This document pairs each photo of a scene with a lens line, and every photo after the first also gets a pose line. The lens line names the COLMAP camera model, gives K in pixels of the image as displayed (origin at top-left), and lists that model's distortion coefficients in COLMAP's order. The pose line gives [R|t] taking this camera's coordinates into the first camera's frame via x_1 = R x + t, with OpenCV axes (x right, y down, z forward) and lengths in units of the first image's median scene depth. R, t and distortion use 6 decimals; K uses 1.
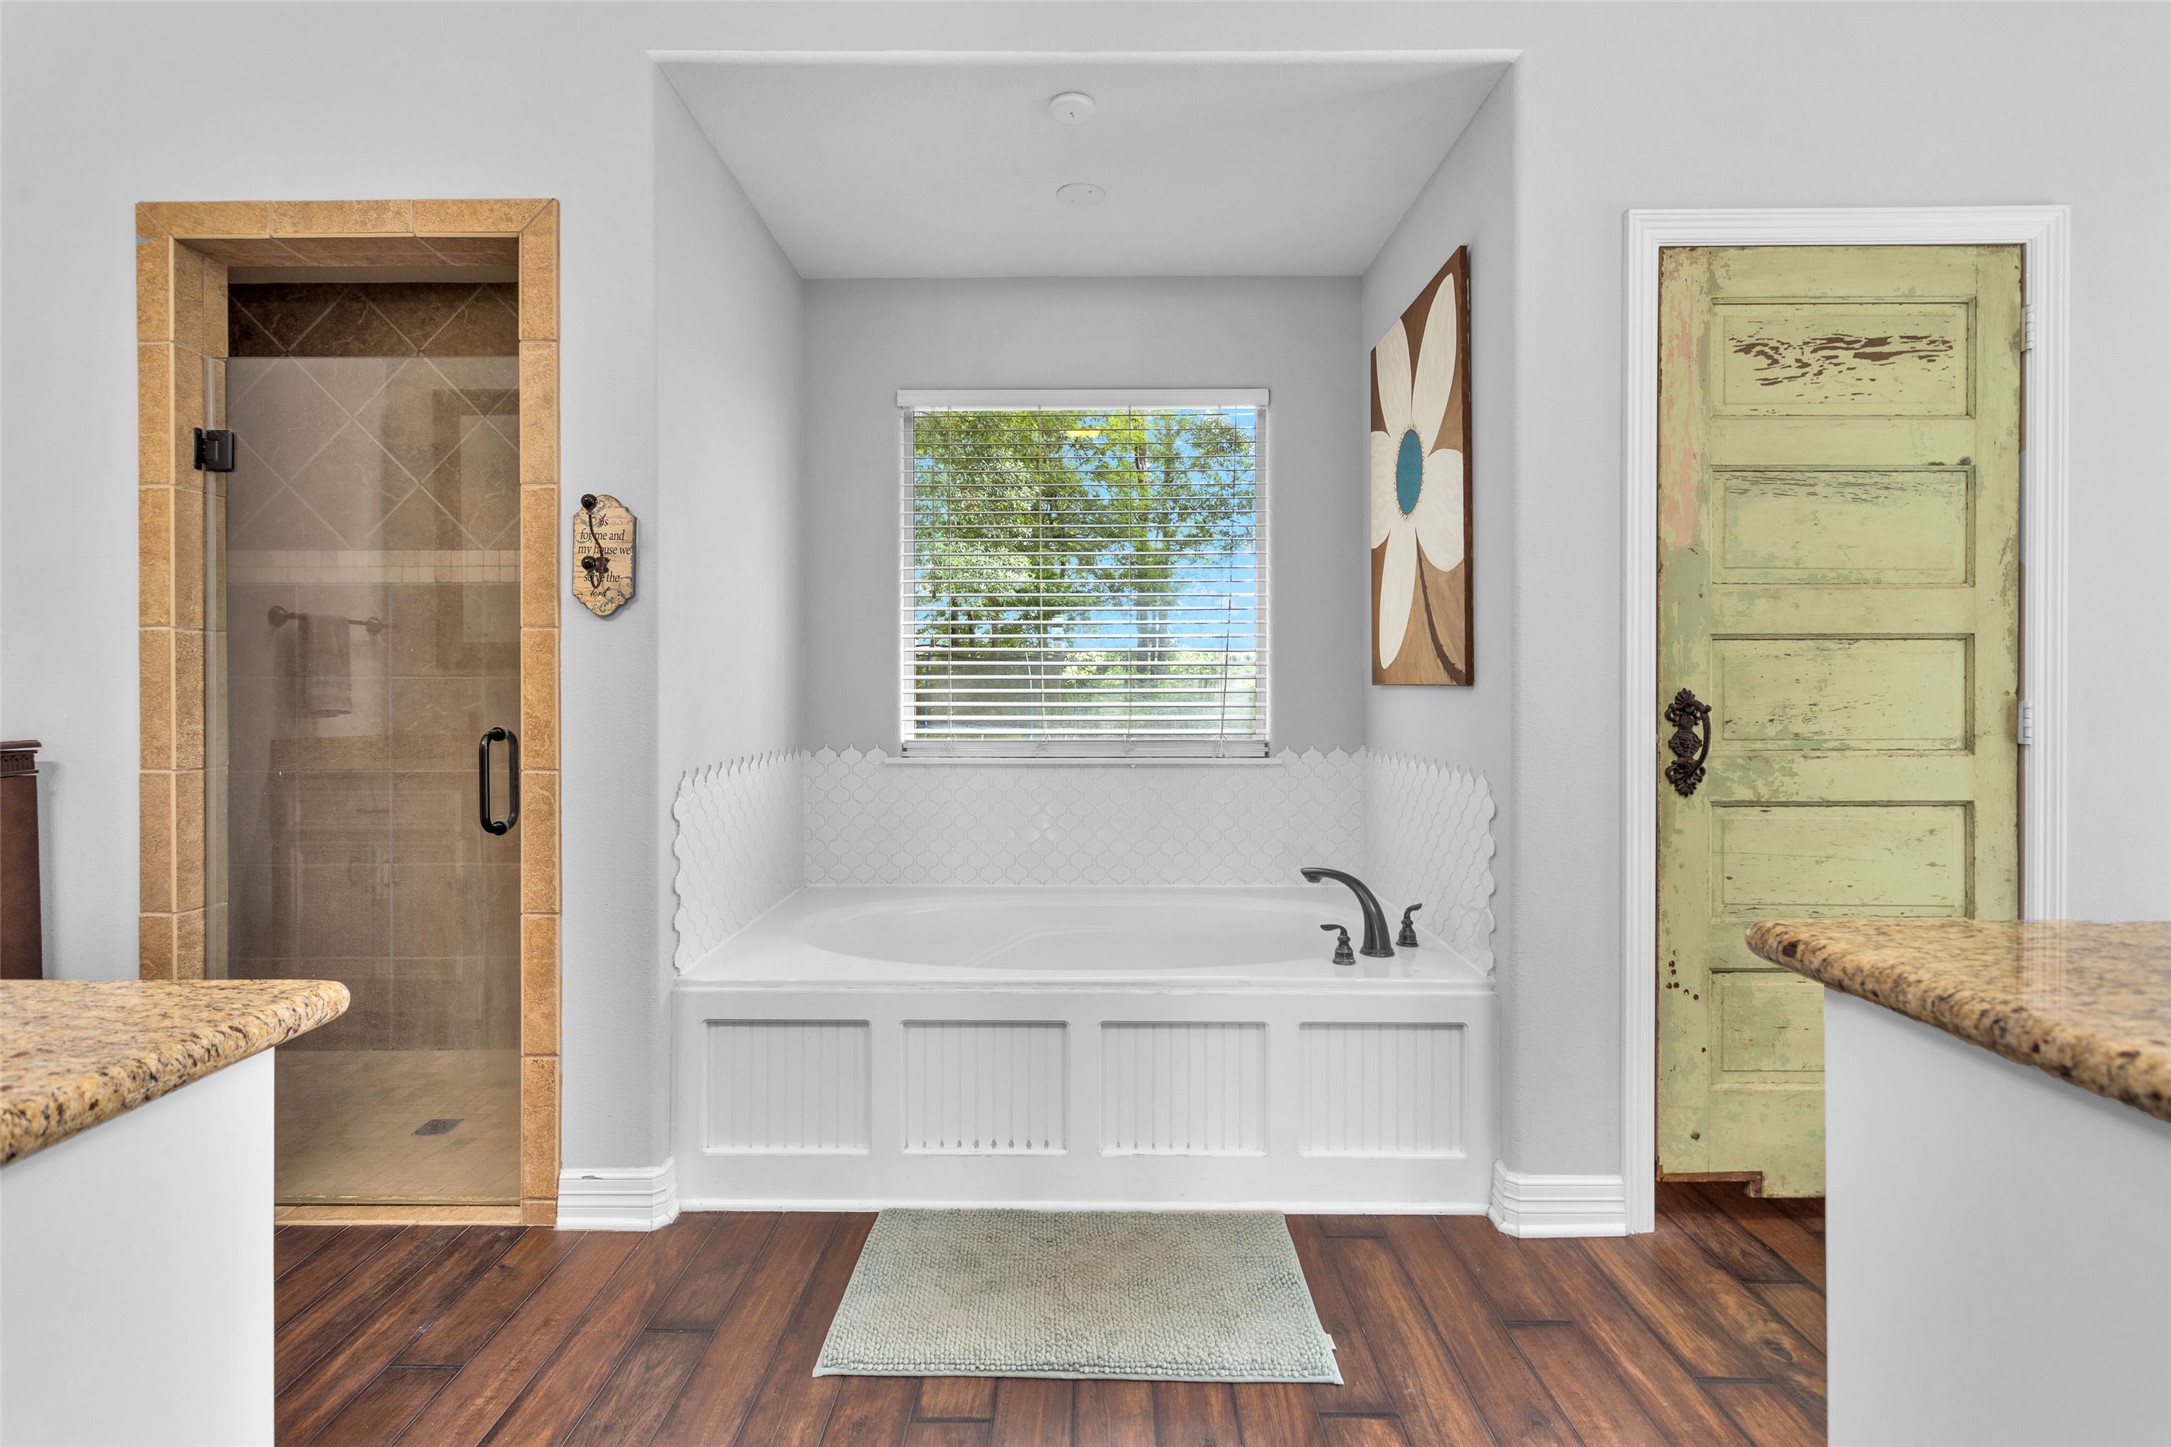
lens RADIAL K [[1052.9, 0, 1072.7], [0, 1052.9, 692.0], [0, 0, 1]] dist [0.003834, 0.001116]
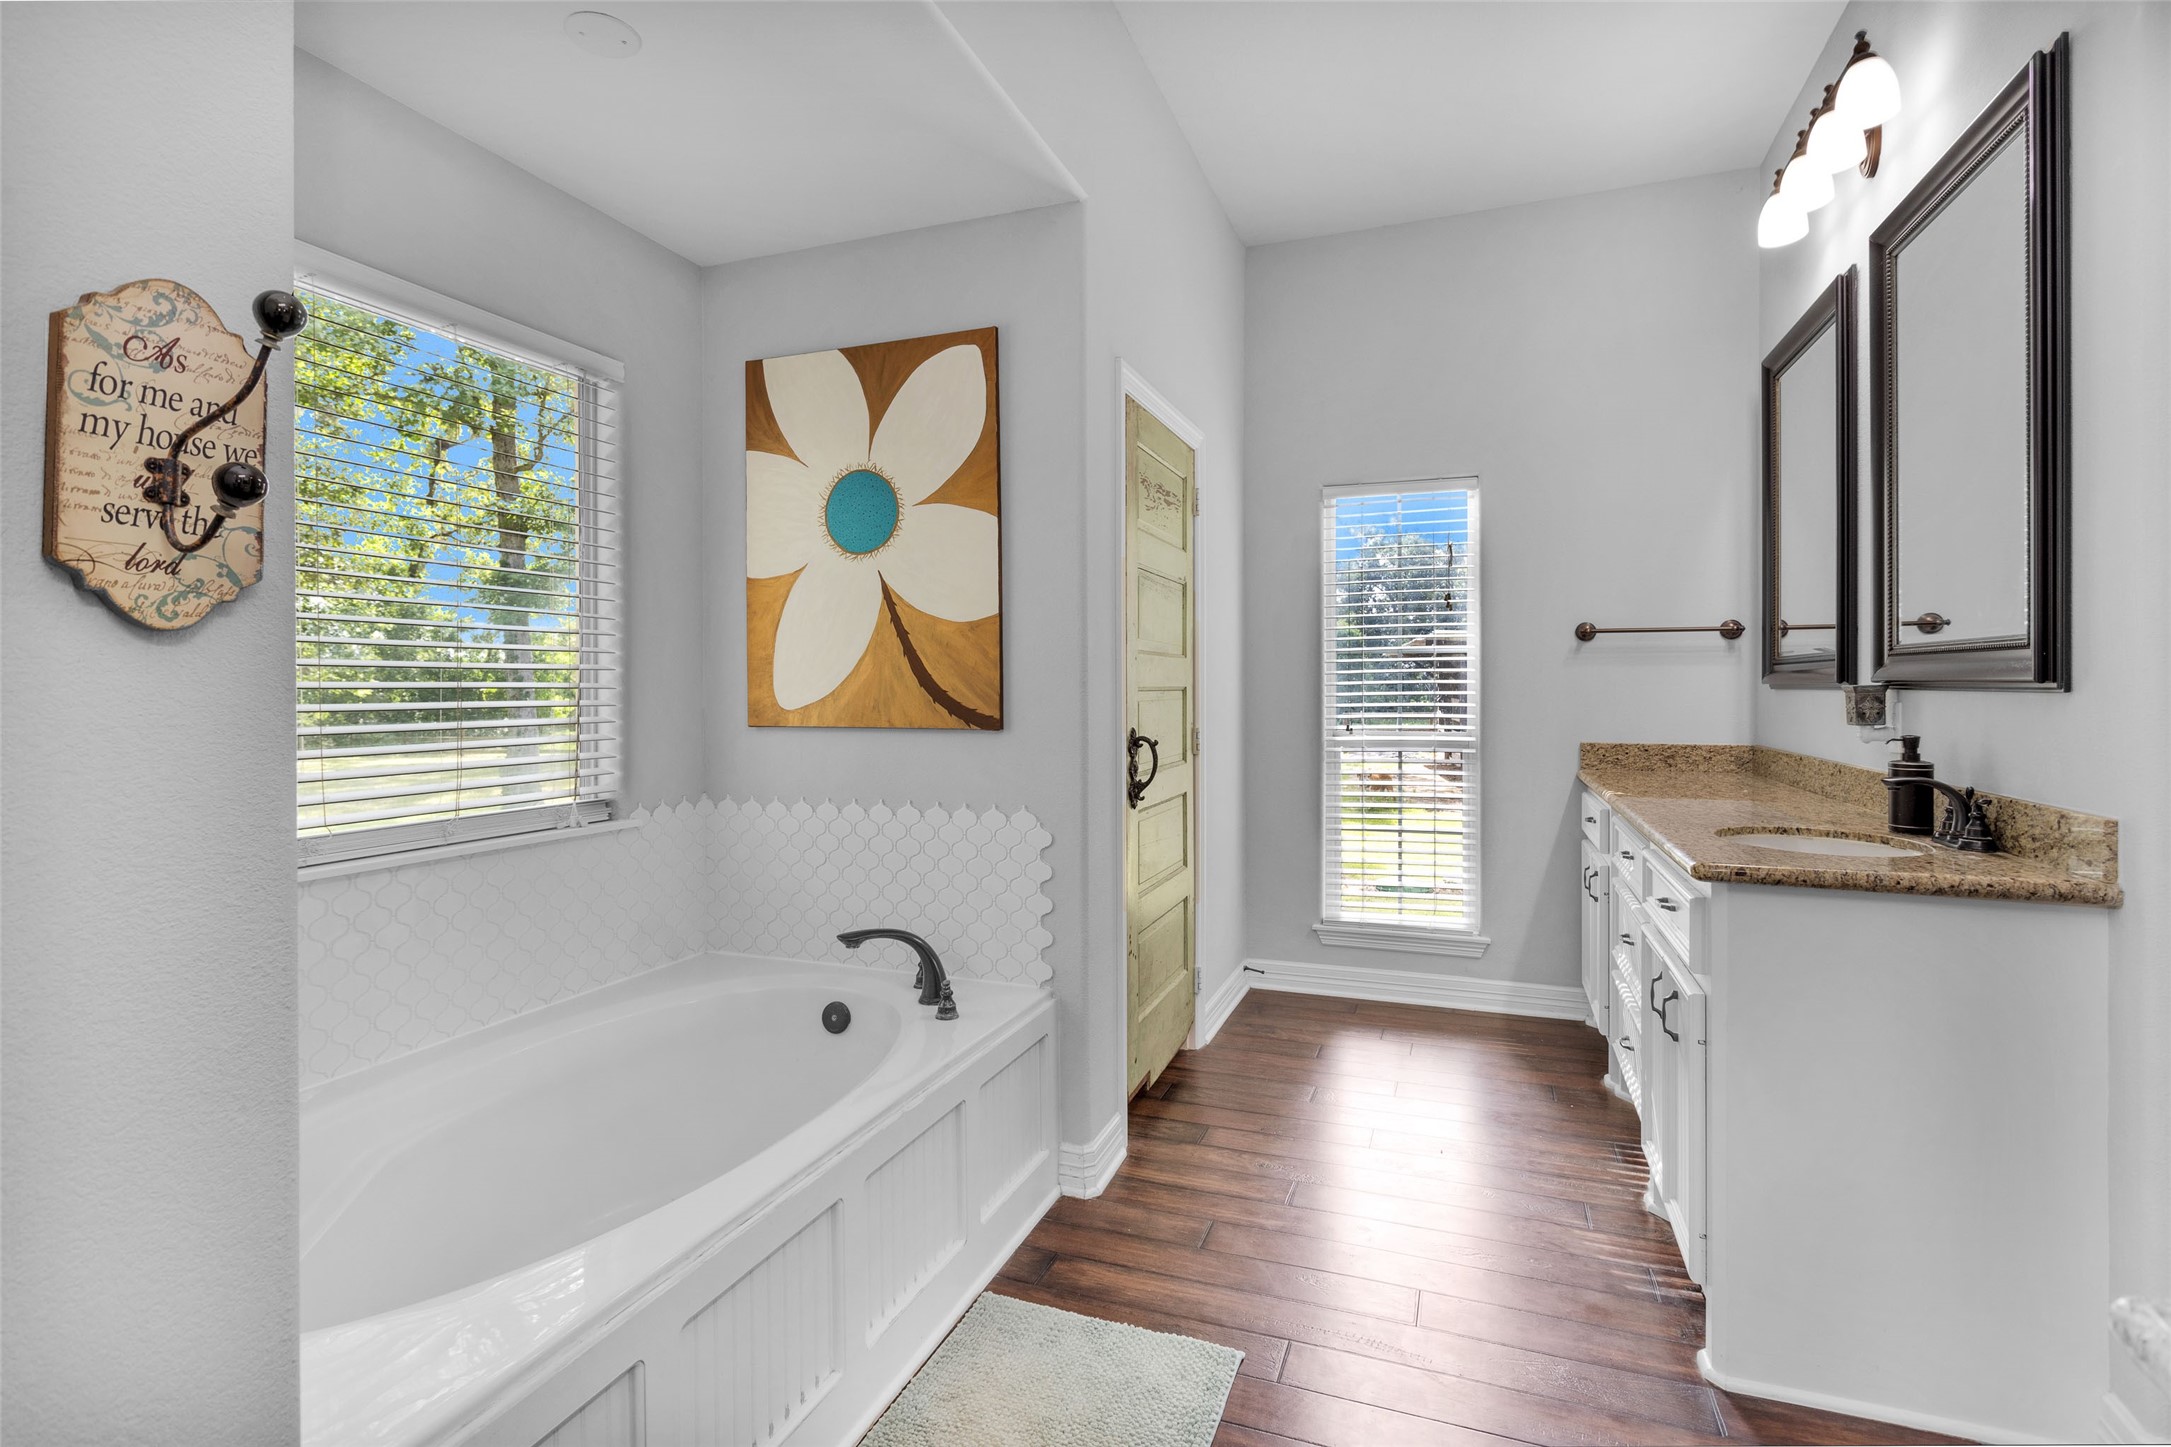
lens RADIAL K [[1052.9, 0, 1072.7], [0, 1052.9, 692.0], [0, 0, 1]] dist [0.003834, 0.001116]
pose [[0.329772, -0.005261, 0.944046, -0.674506], [0.006988, 0.999971, 0.003131, -0.051262], [-0.944035, 0.005564, 0.329799, 0.607665]]
